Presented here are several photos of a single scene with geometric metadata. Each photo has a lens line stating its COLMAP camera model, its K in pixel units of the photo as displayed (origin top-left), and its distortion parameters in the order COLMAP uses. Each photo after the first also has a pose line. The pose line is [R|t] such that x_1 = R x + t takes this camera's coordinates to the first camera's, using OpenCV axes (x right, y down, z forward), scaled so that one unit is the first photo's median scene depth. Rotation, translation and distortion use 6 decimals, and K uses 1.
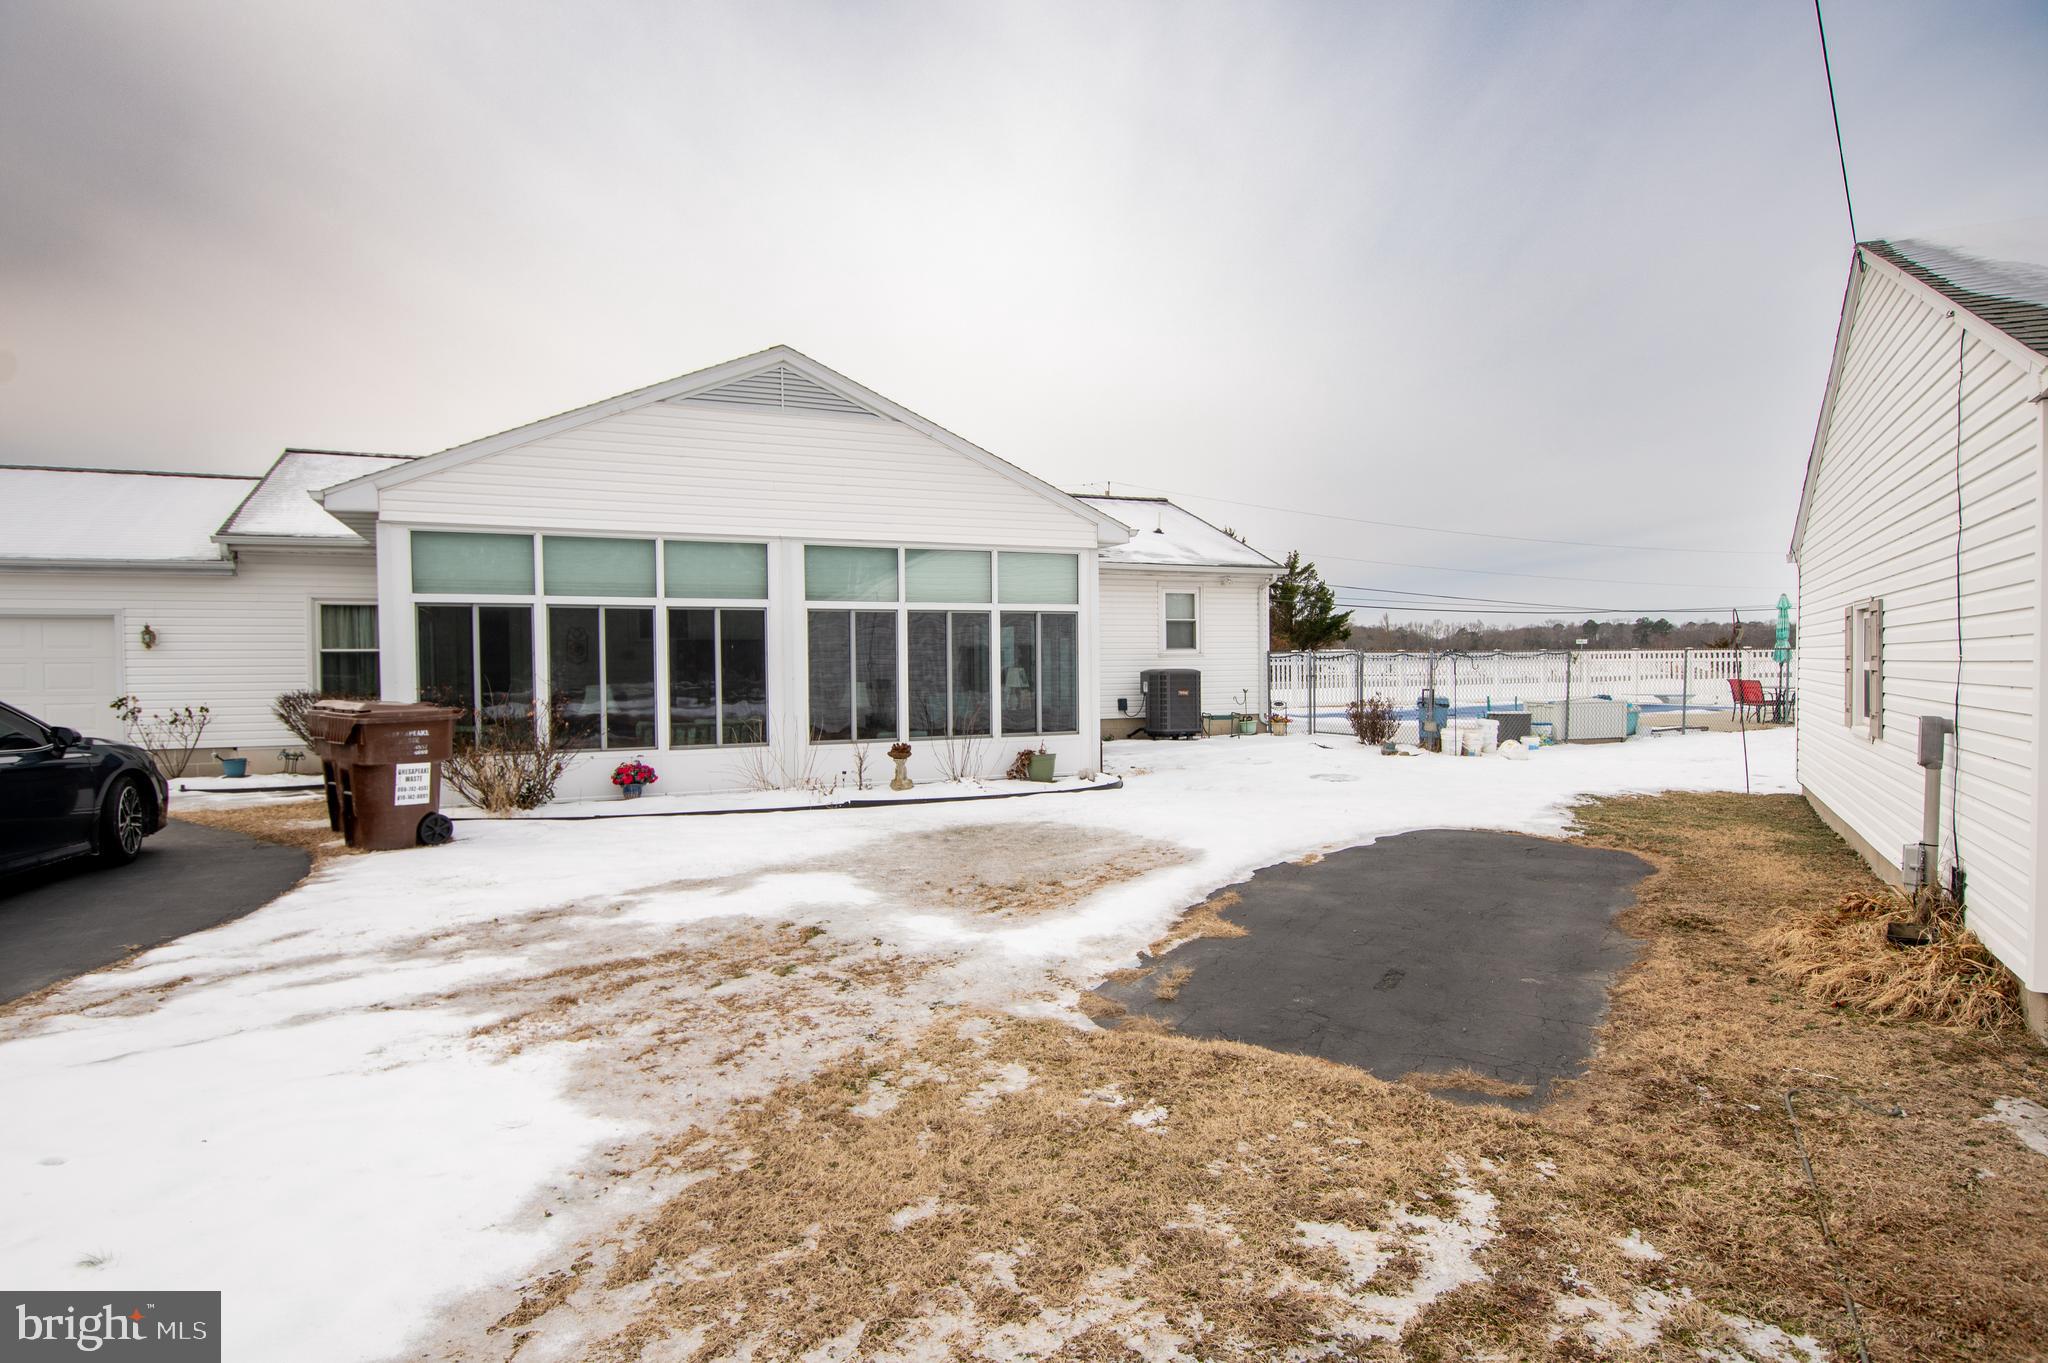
lens RADIAL K [[1042.7, 0, 1024.0], [0, 1042.7, 681.5], [0, 0, 1]] dist [0.019710, -0.000251]
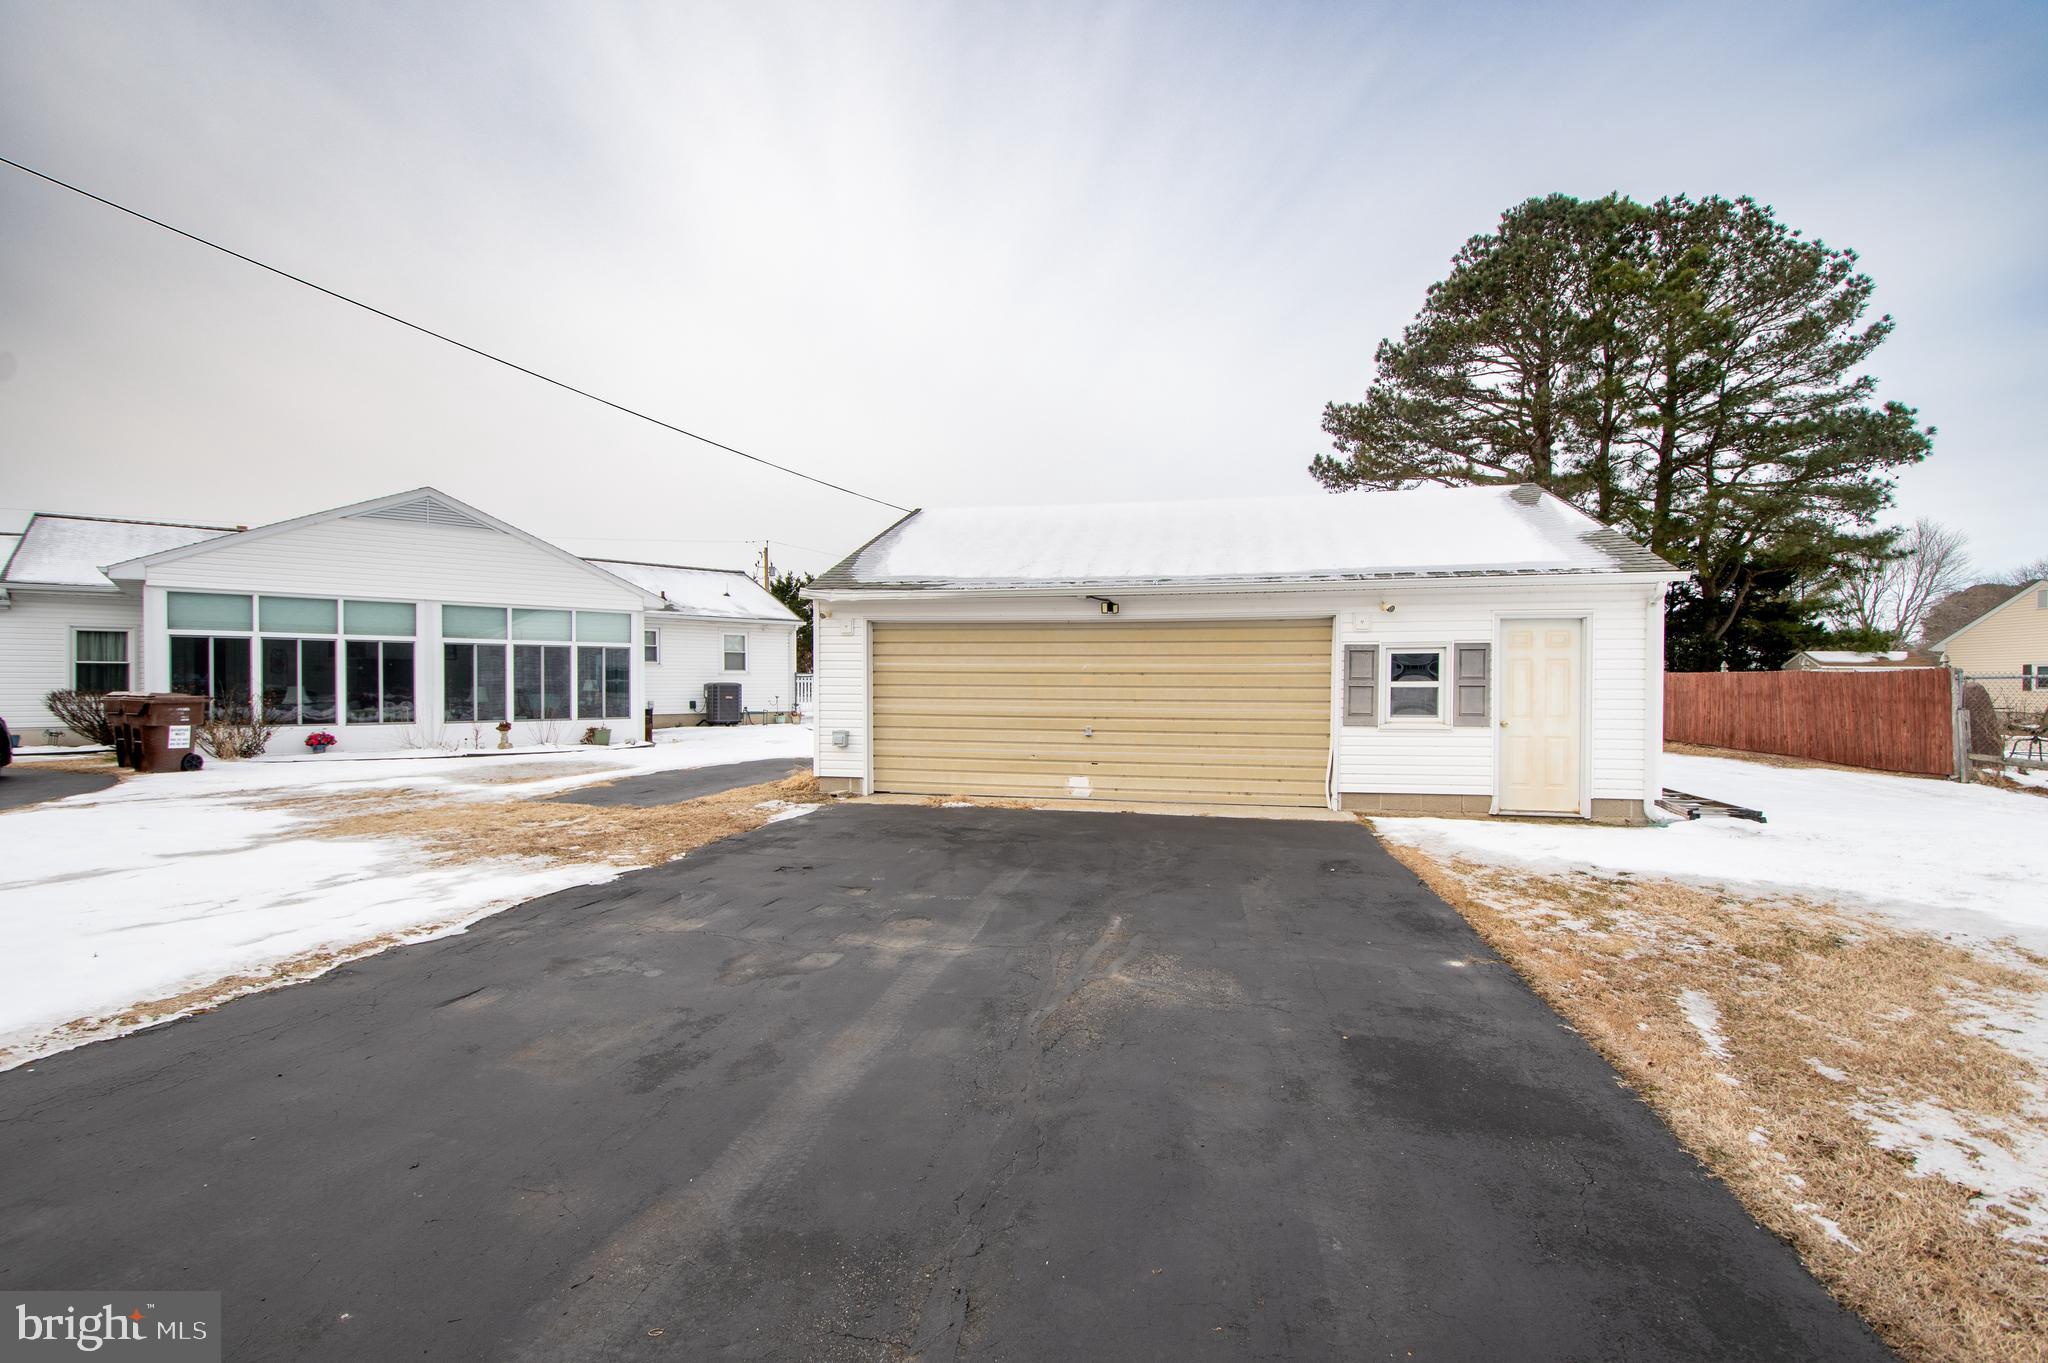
lens RADIAL K [[891.7, 0, 1034.2], [0, 891.7, 689.6], [0, 0, 1]] dist [0.012724, -0.019898]
pose [[0.951558, 0.008872, 0.307343, 0.258327], [-0.005597, 0.999918, -0.011534, 0.017720], [-0.307420, 0.009255, 0.951529, -0.667690]]
